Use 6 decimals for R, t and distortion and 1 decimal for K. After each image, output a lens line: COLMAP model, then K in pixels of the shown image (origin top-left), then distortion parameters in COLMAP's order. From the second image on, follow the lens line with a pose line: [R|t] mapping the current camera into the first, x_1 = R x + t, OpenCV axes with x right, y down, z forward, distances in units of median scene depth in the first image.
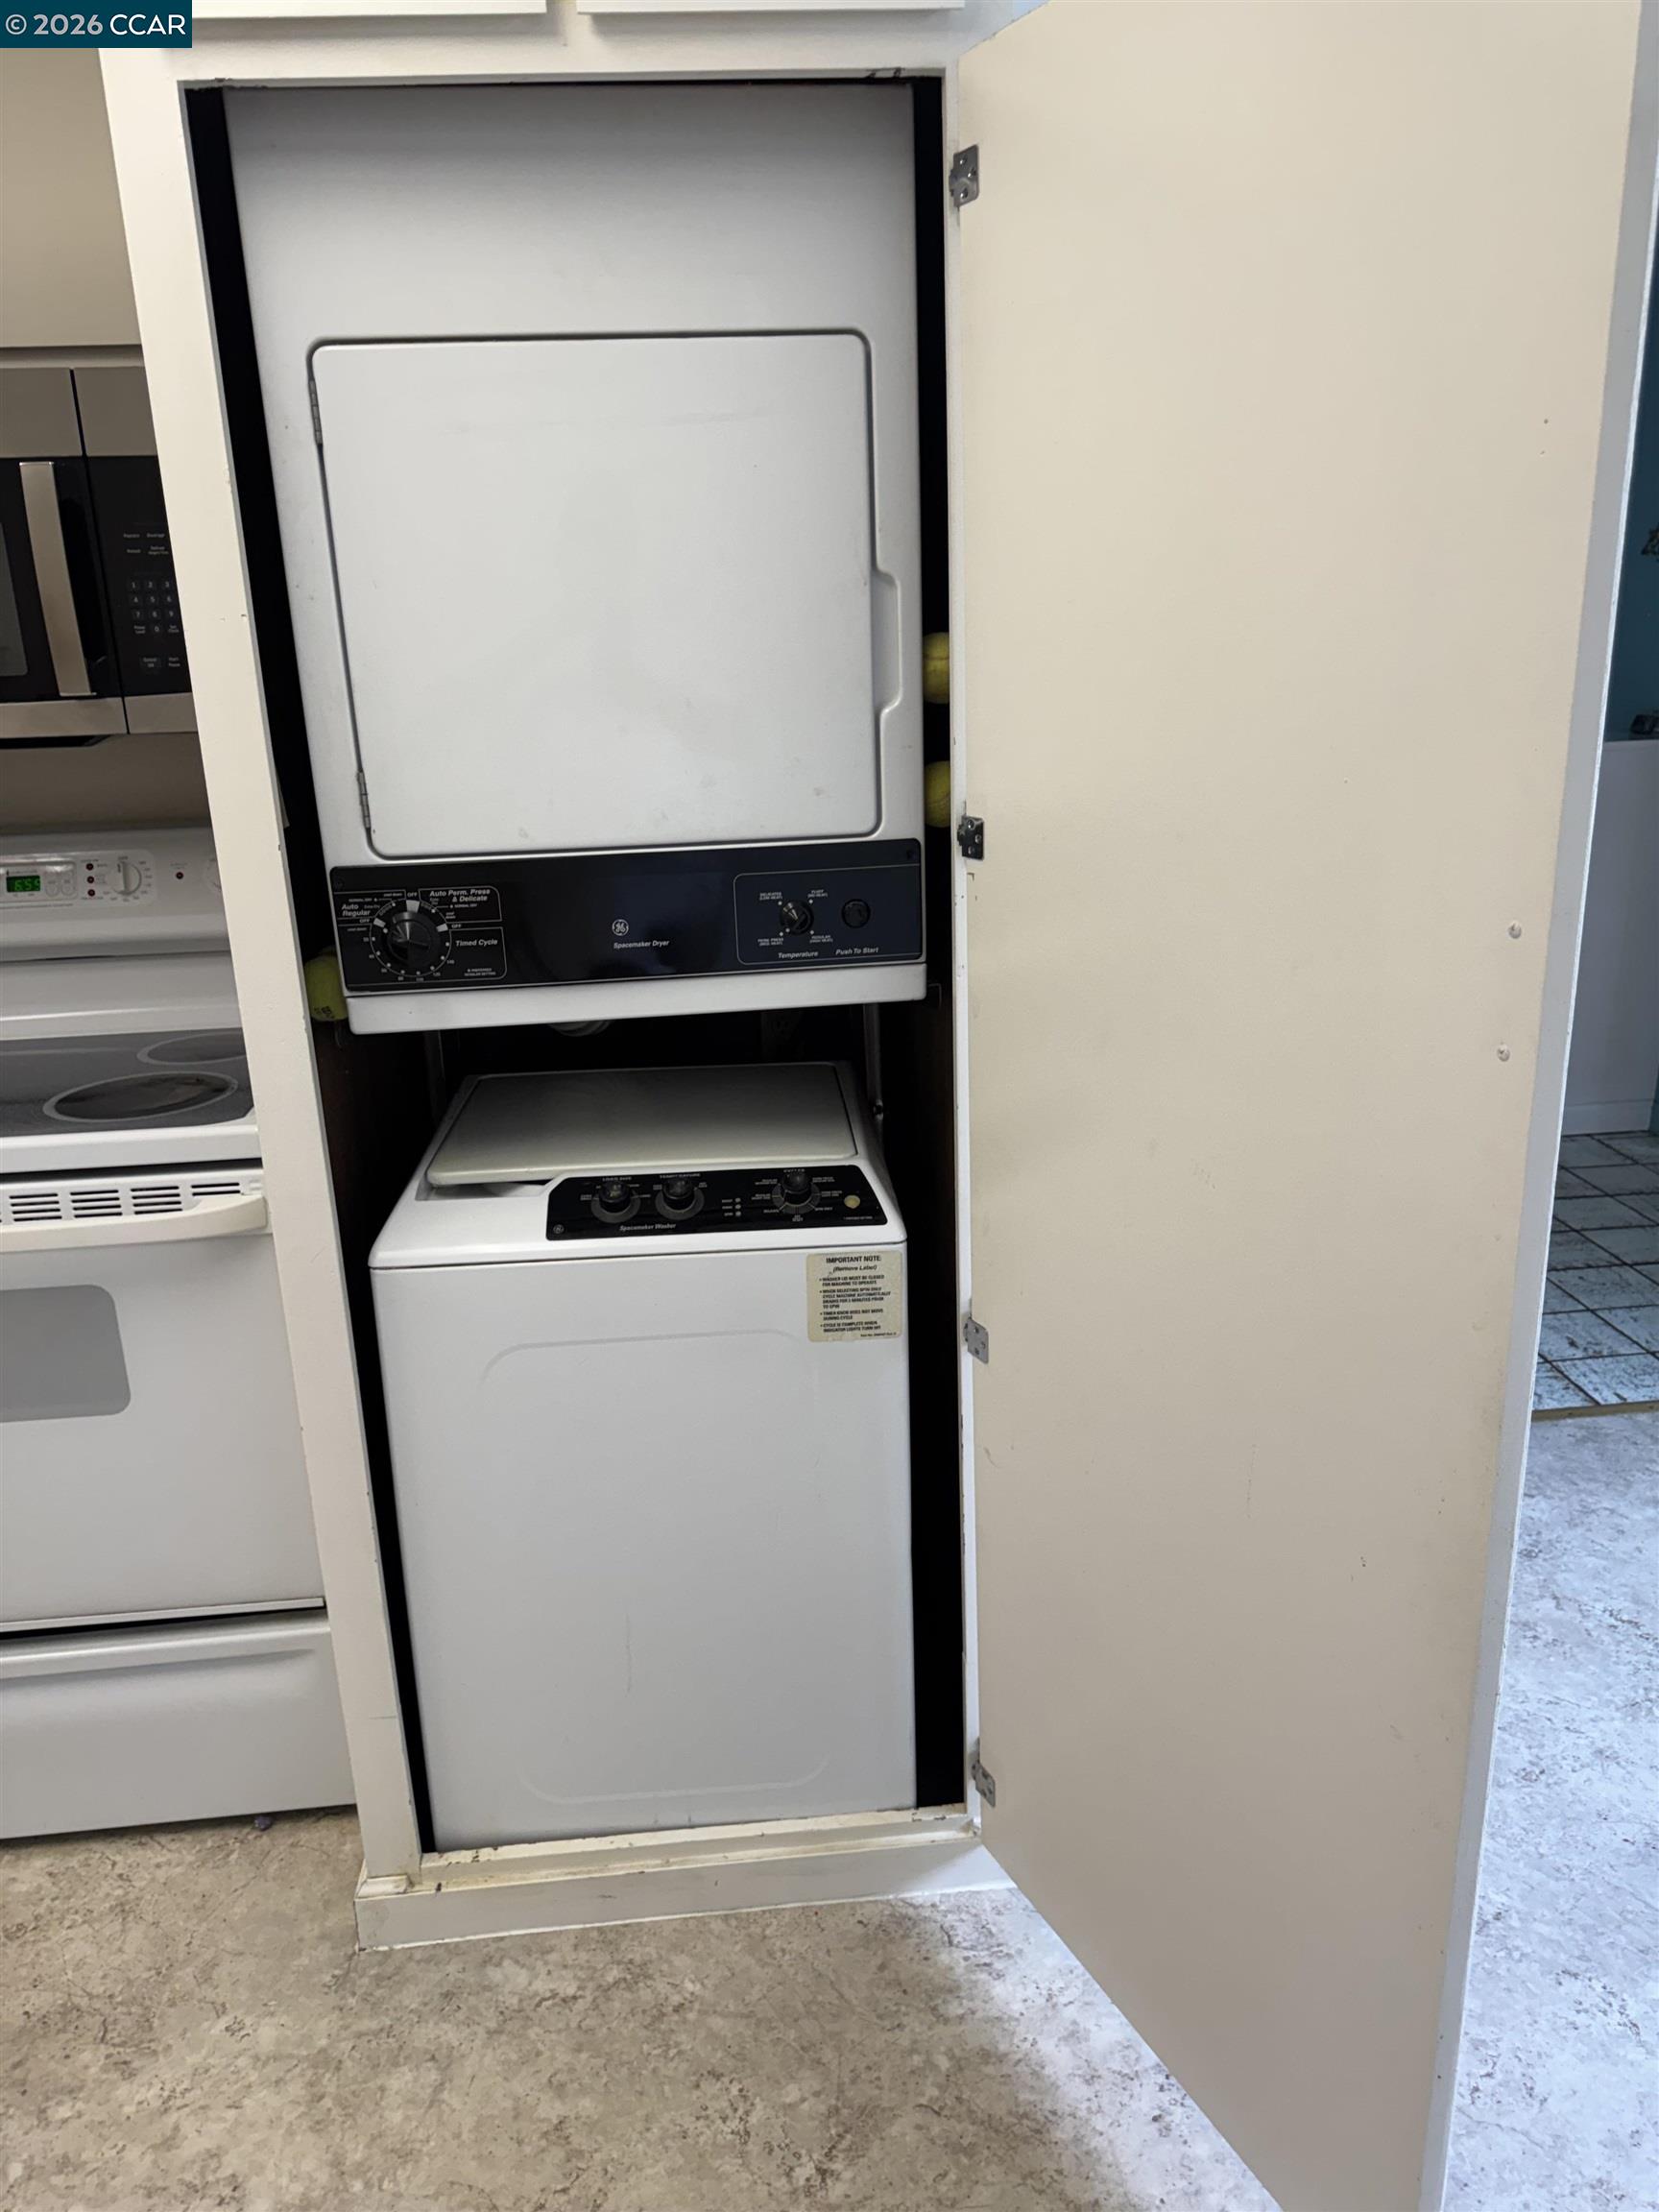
lens RADIAL K [[1566.4, 0, 823.7], [0, 1566.4, 1092.0], [0, 0, 1]] dist [-0.005599, -0.004152]
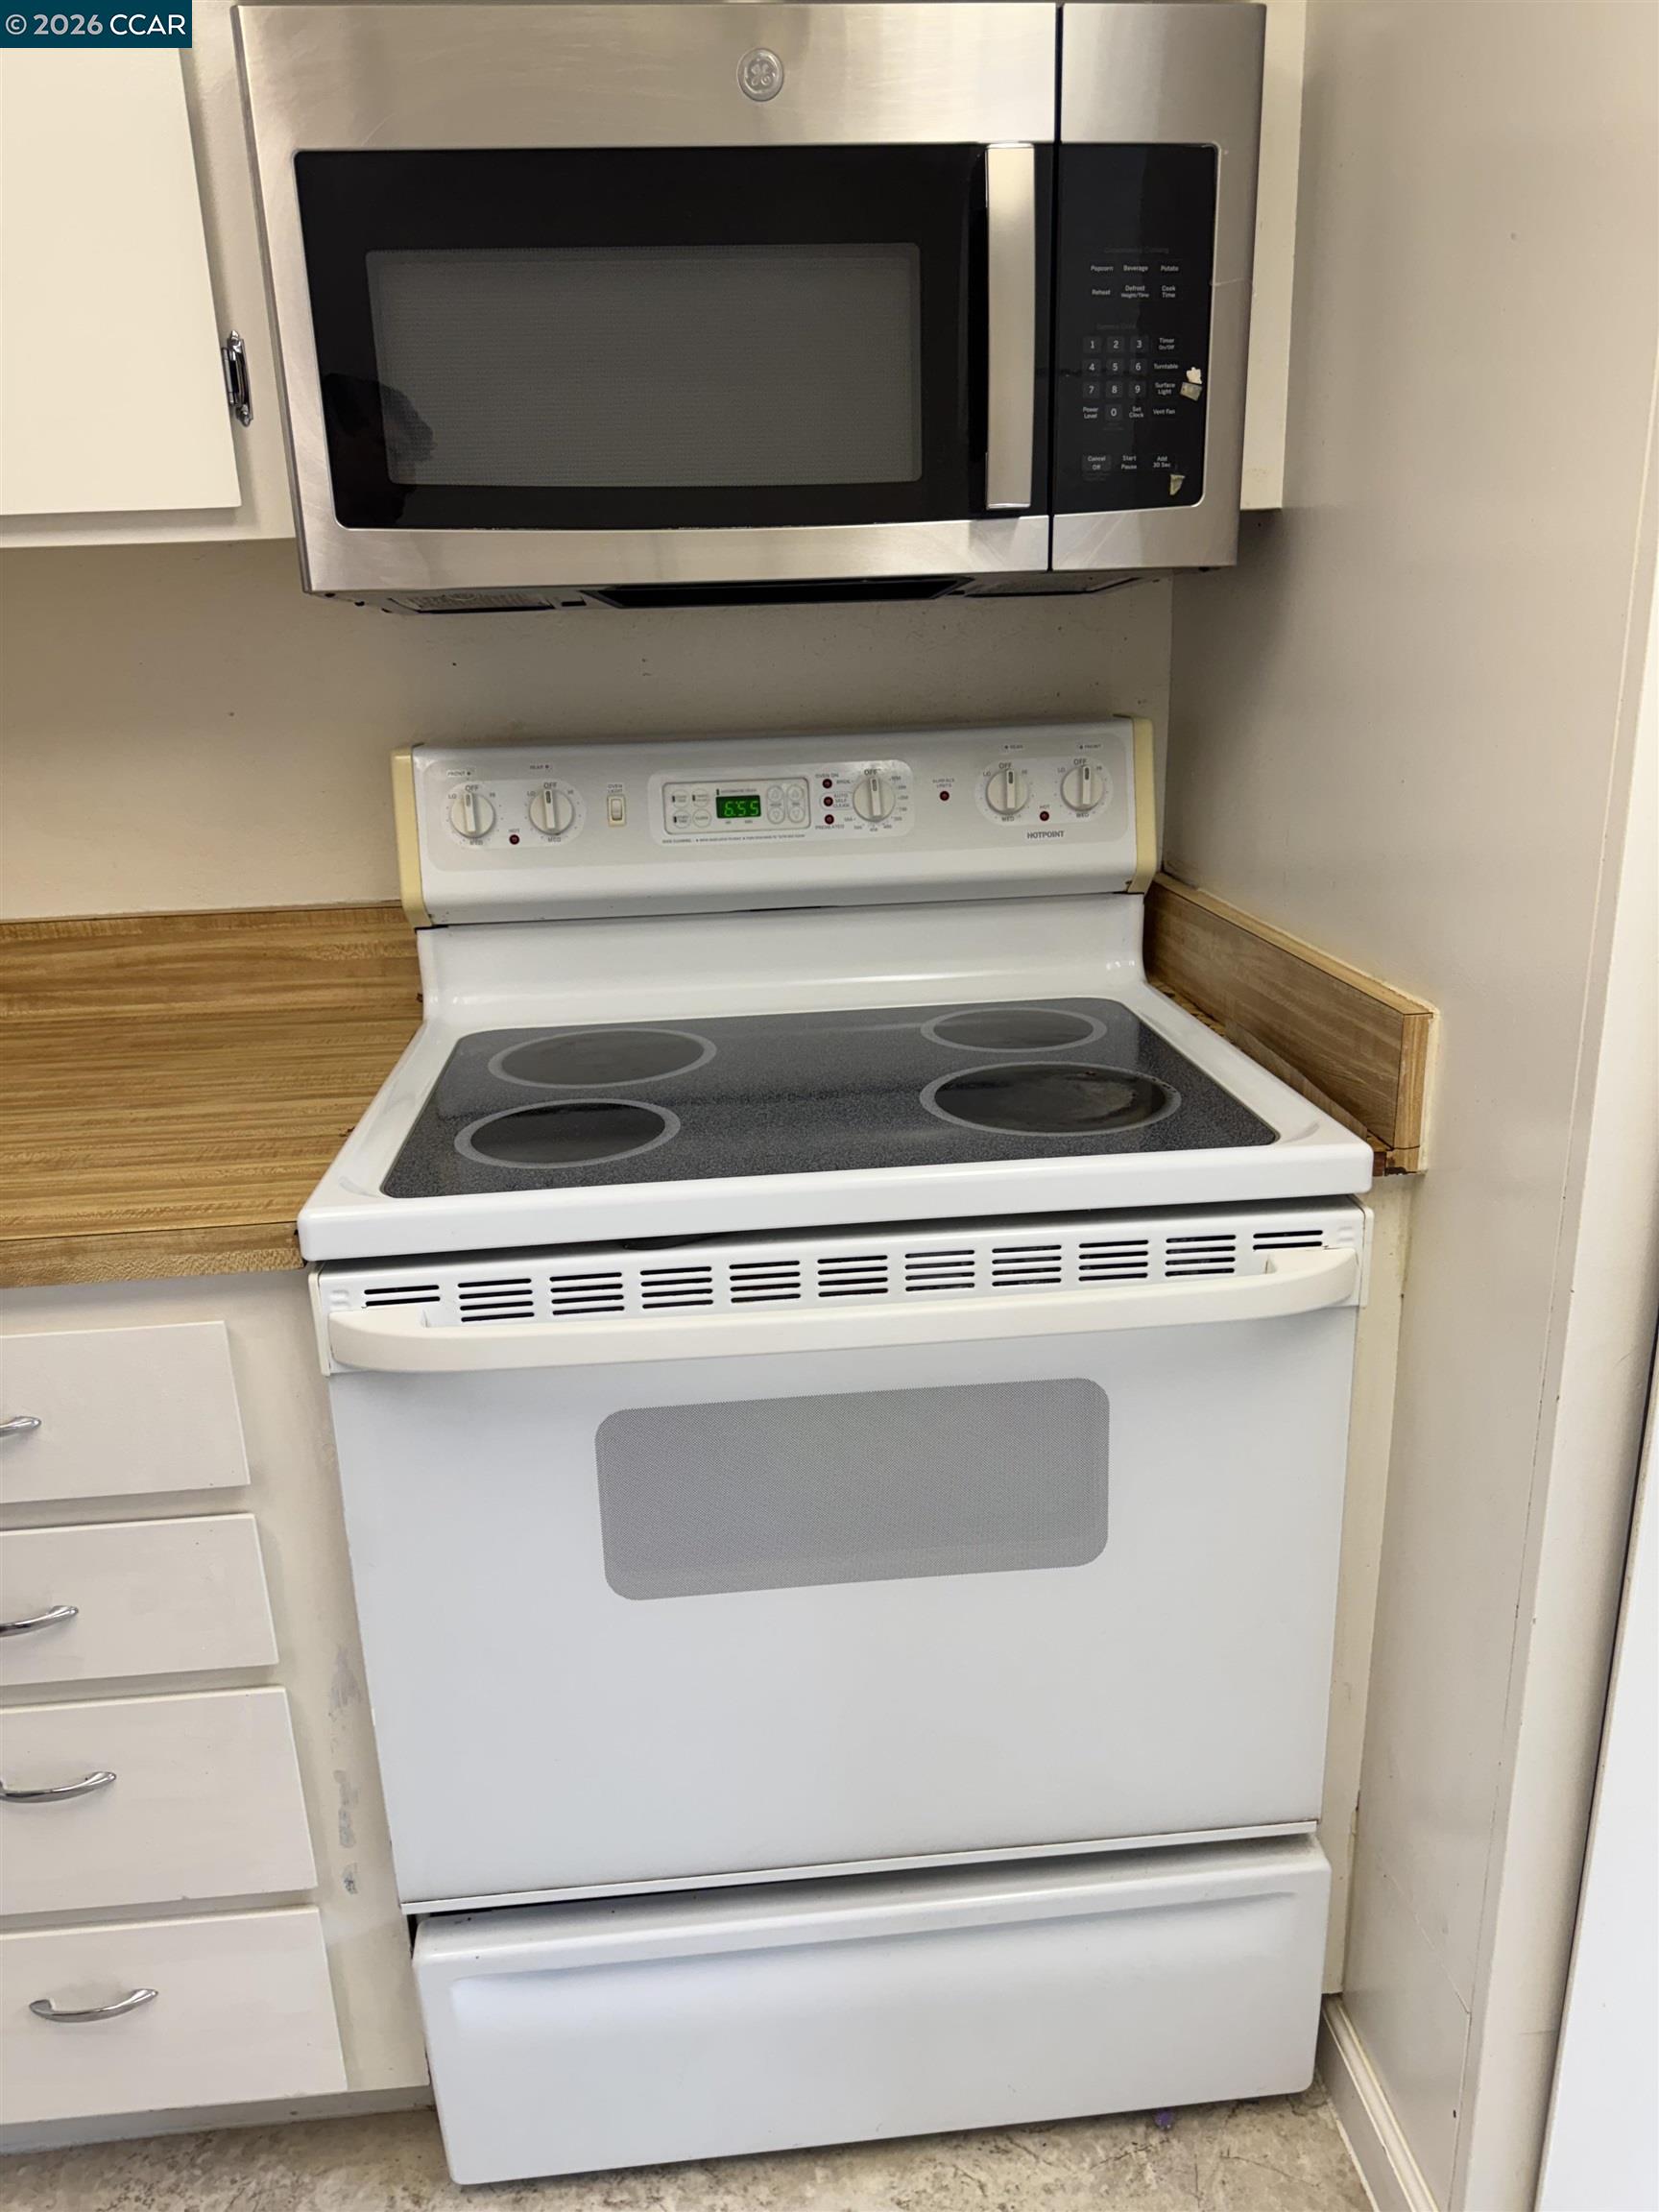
lens RADIAL K [[1569.7, 0, 829.5], [0, 1569.7, 1106.0], [0, 0, 1]] dist [-0.016400, -0.004354]
pose [[0.999824, 0.001816, -0.018646, -0.511596], [-0.001651, 0.999959, 0.008870, 0.000010], [0.018661, -0.008838, 0.999787, 0.299981]]
